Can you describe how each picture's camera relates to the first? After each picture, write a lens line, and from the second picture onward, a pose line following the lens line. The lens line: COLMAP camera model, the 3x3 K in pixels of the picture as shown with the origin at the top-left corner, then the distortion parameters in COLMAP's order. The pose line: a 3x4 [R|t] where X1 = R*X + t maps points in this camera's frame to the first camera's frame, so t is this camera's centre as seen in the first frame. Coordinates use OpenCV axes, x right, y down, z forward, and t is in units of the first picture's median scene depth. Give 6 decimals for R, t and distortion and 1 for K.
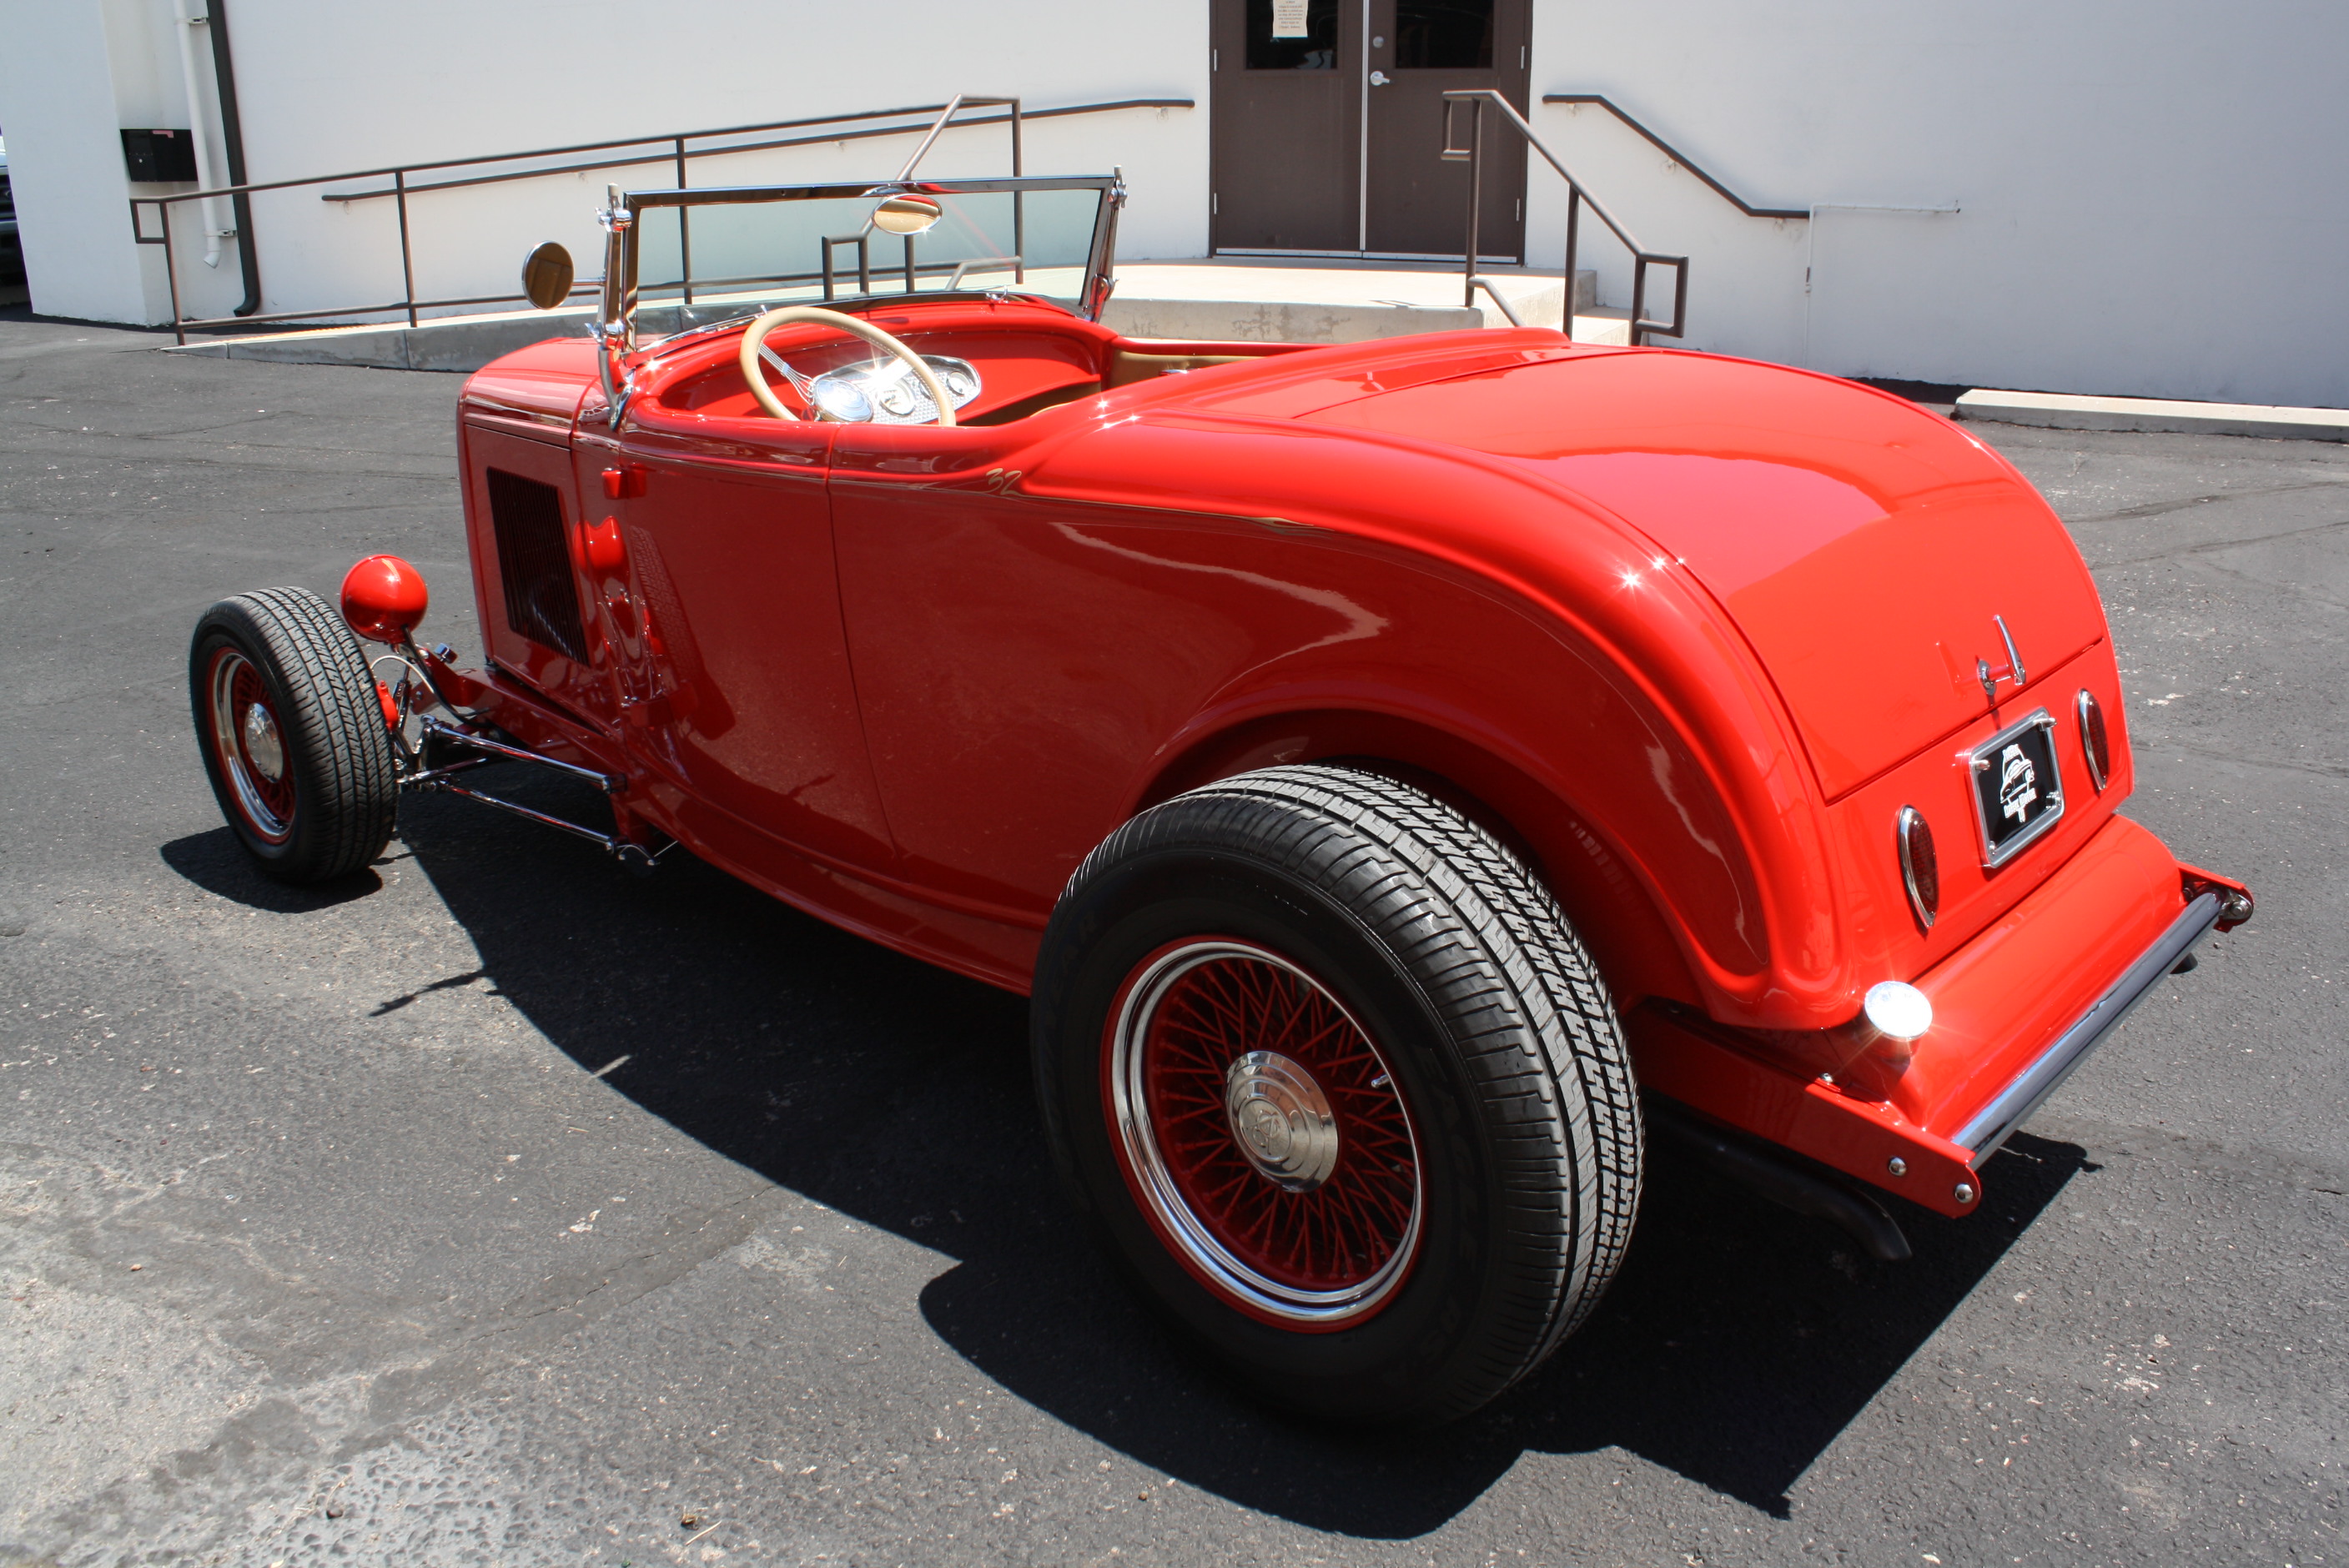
lens RADIAL K [[1982.4, 0, 1191.1], [0, 1982.4, 795.3], [0, 0, 1]] dist [-0.168511, 0.149706]
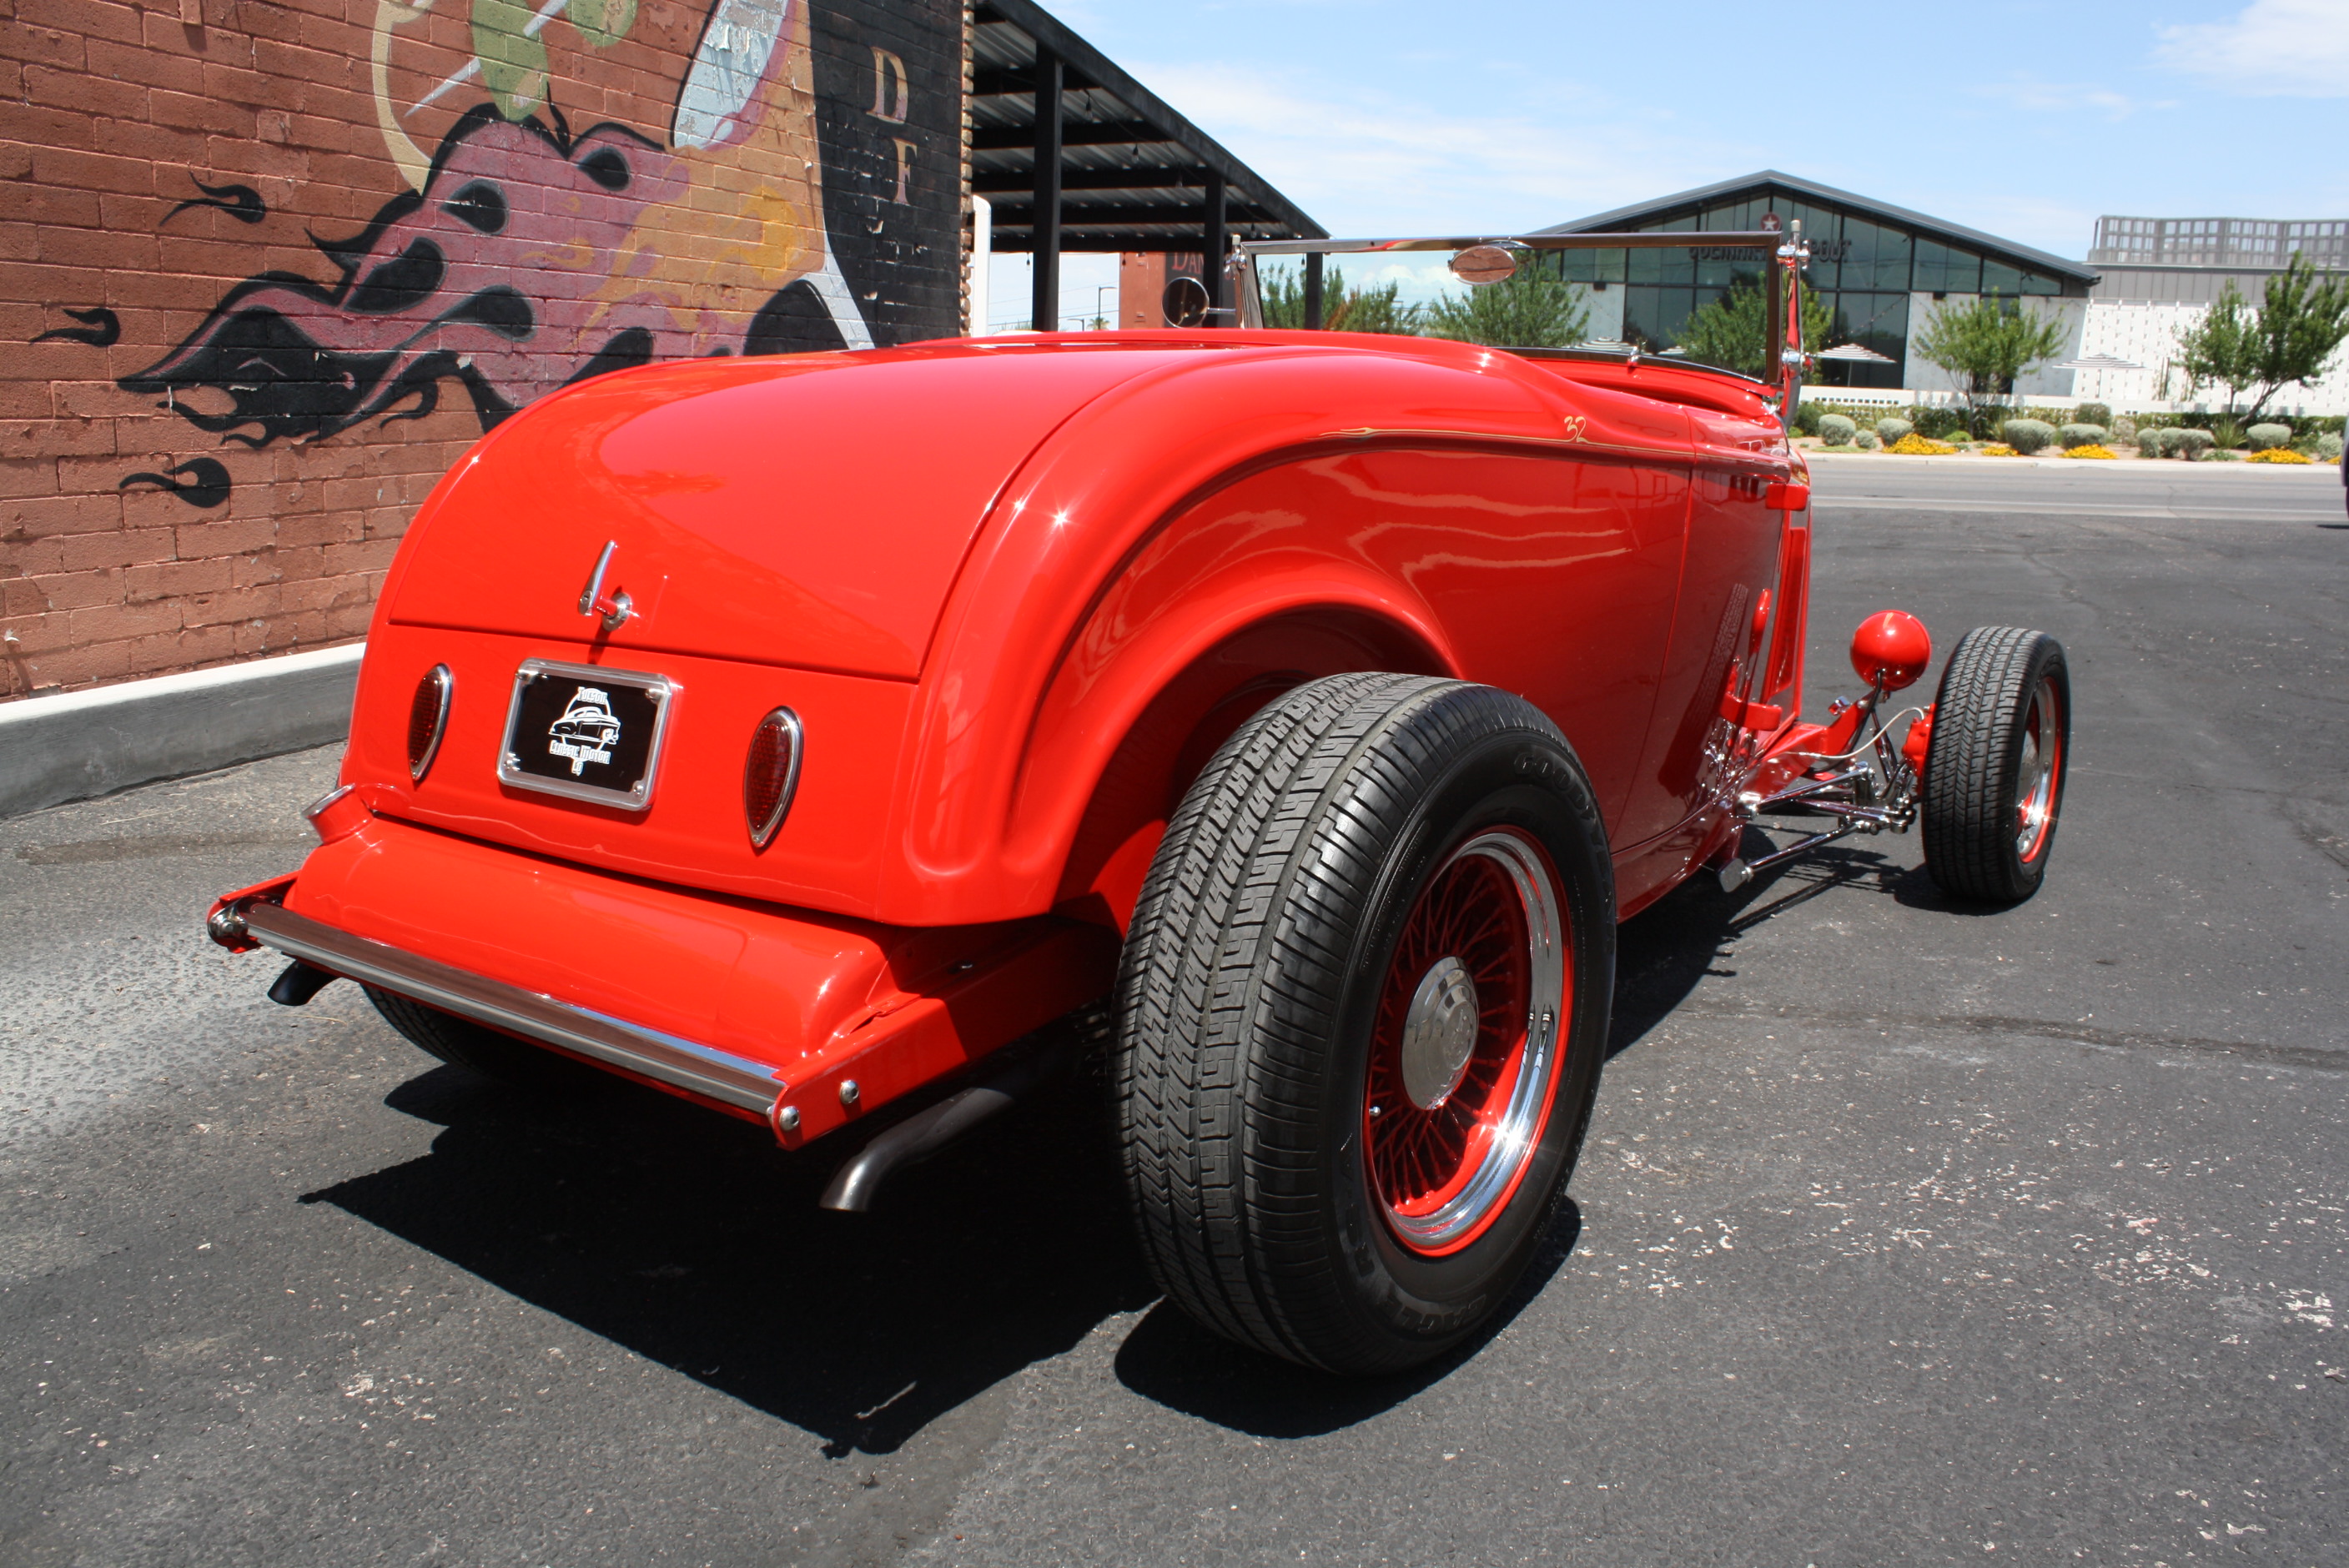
lens RADIAL K [[1982.4, 0, 1191.1], [0, 1982.4, 795.3], [0, 0, 1]] dist [-0.168511, 0.149706]
pose [[0.110005, 0.207125, -0.972110, 1.323936], [-0.333855, 0.928921, 0.160144, -0.213382], [0.936184, 0.306927, 0.171336, 1.104381]]
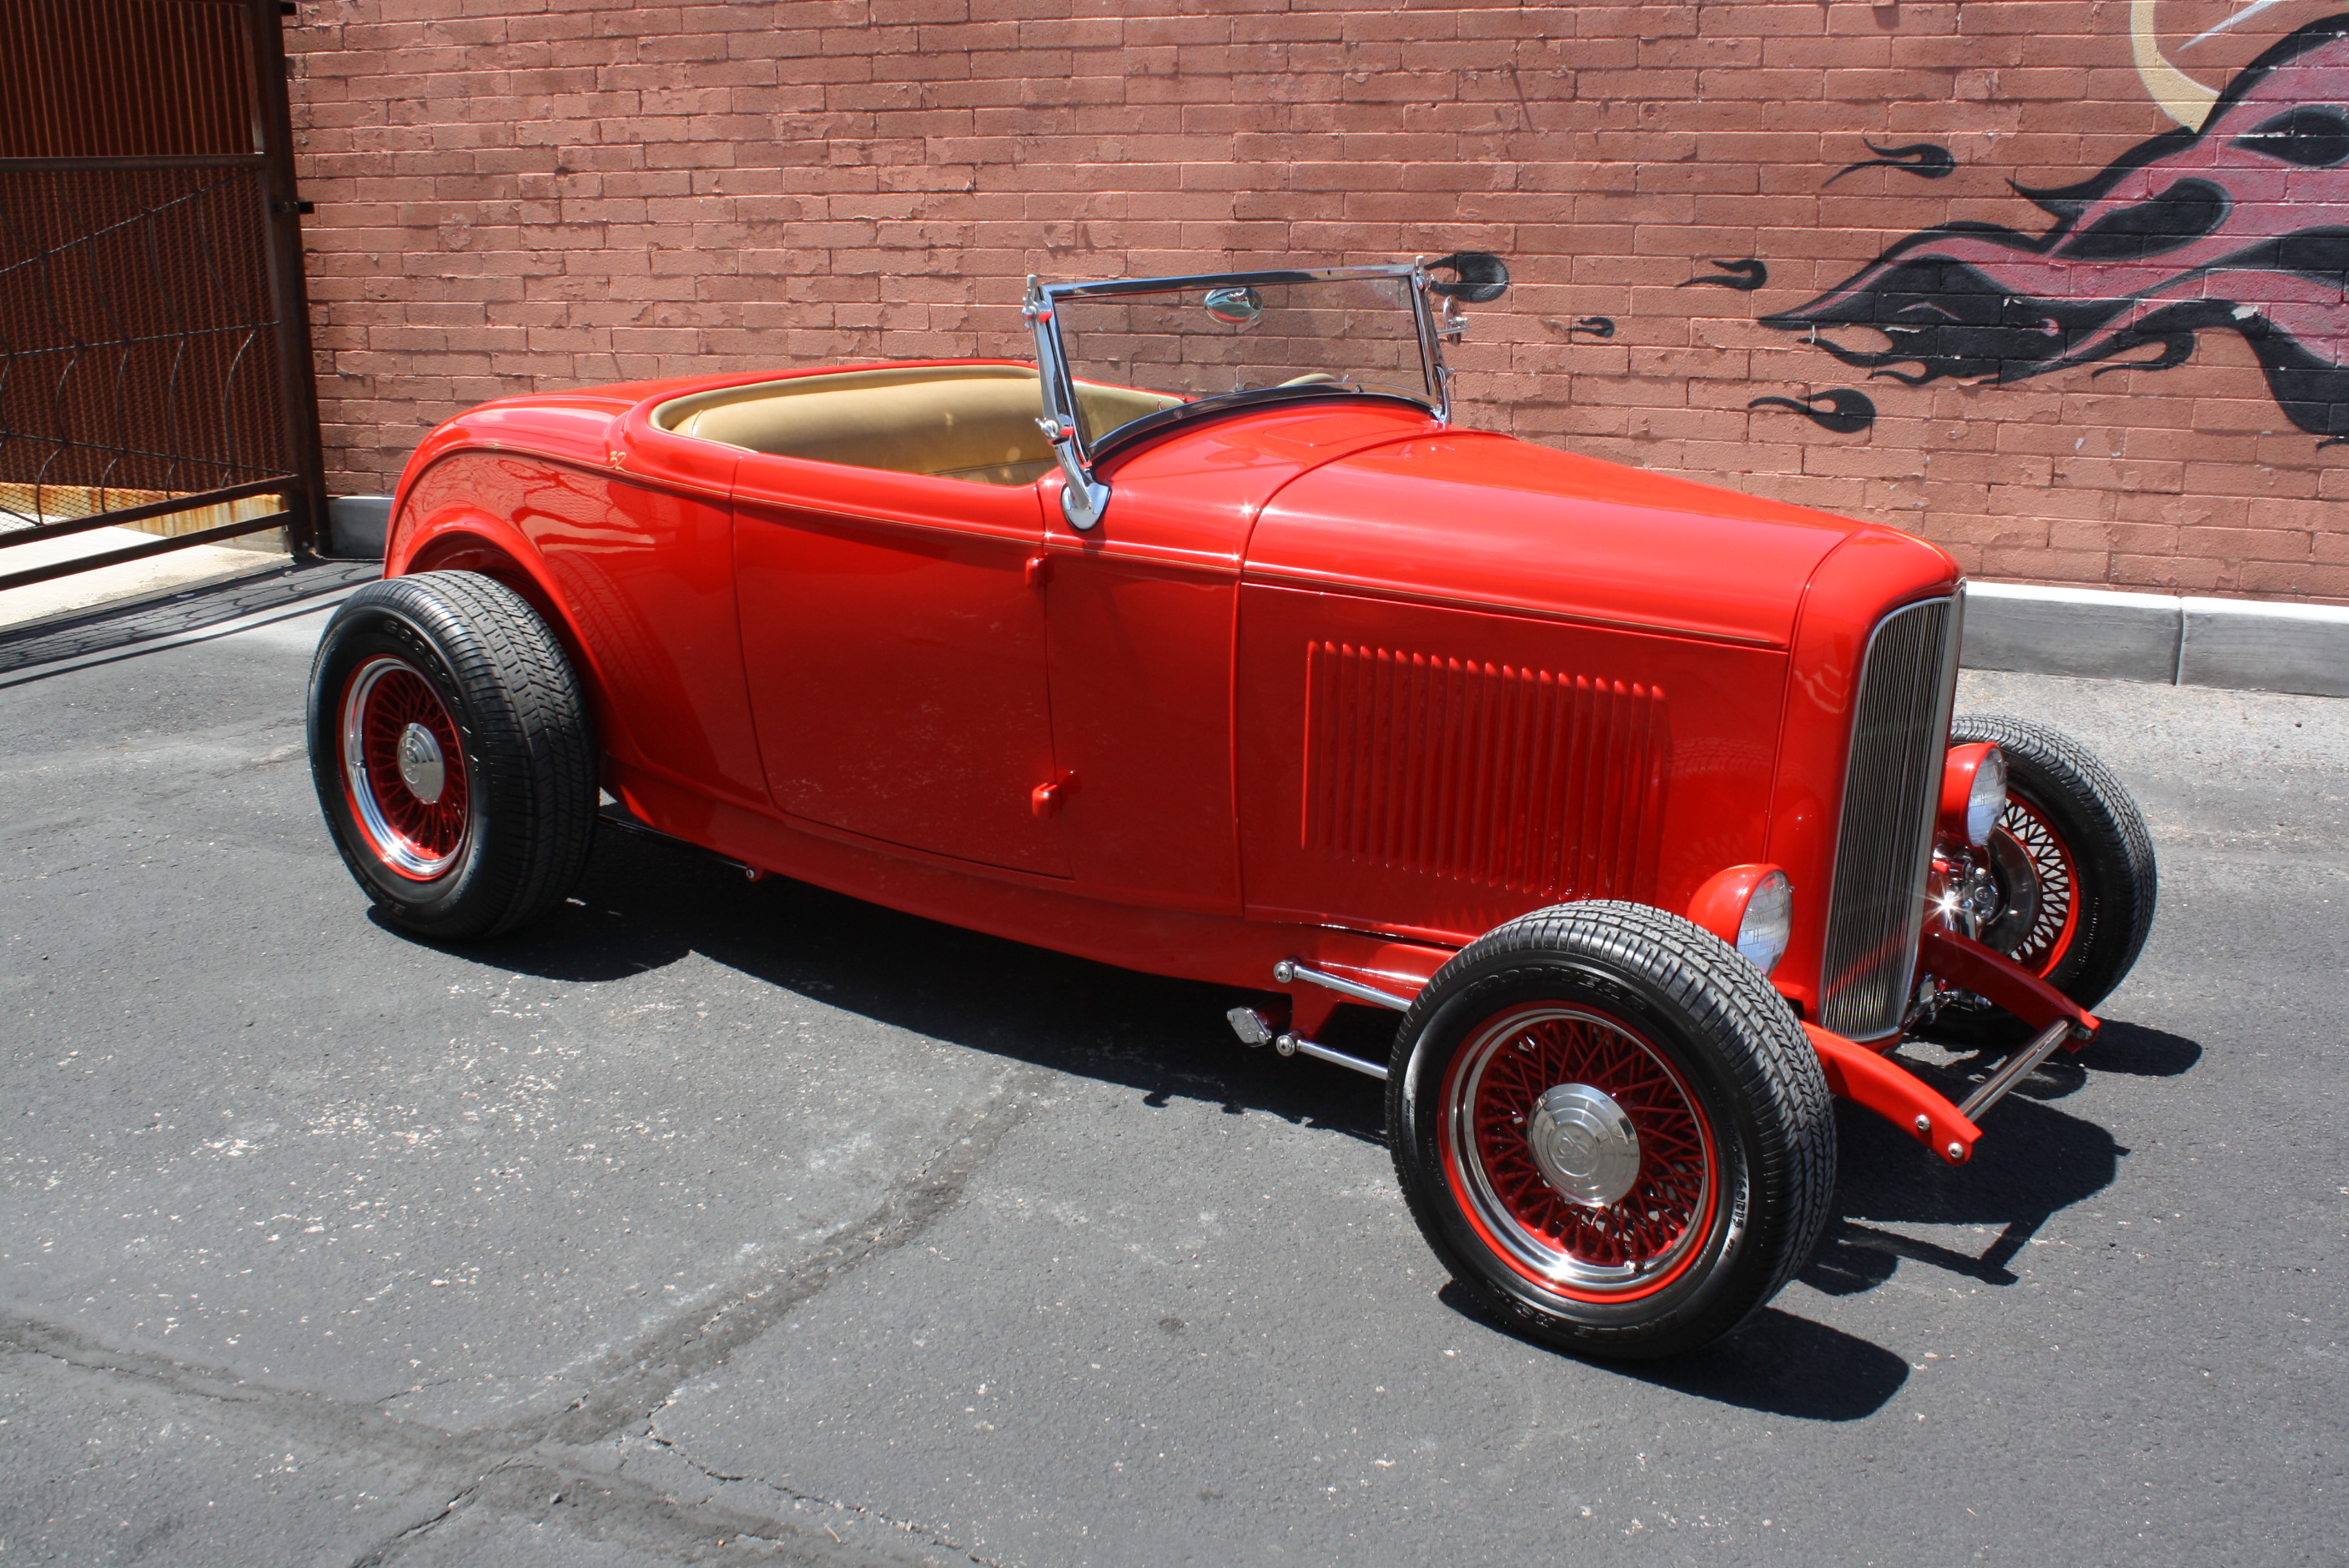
lens RADIAL K [[2231.2, 0, 1196.4], [0, 2231.2, 778.0], [0, 0, 1]] dist [-0.148062, 0.160500]
pose [[-0.997356, 0.026472, -0.067676, -0.062942], [-0.015550, 0.831974, 0.554597, -1.053936], [0.070986, 0.554183, -0.829363, 3.025481]]
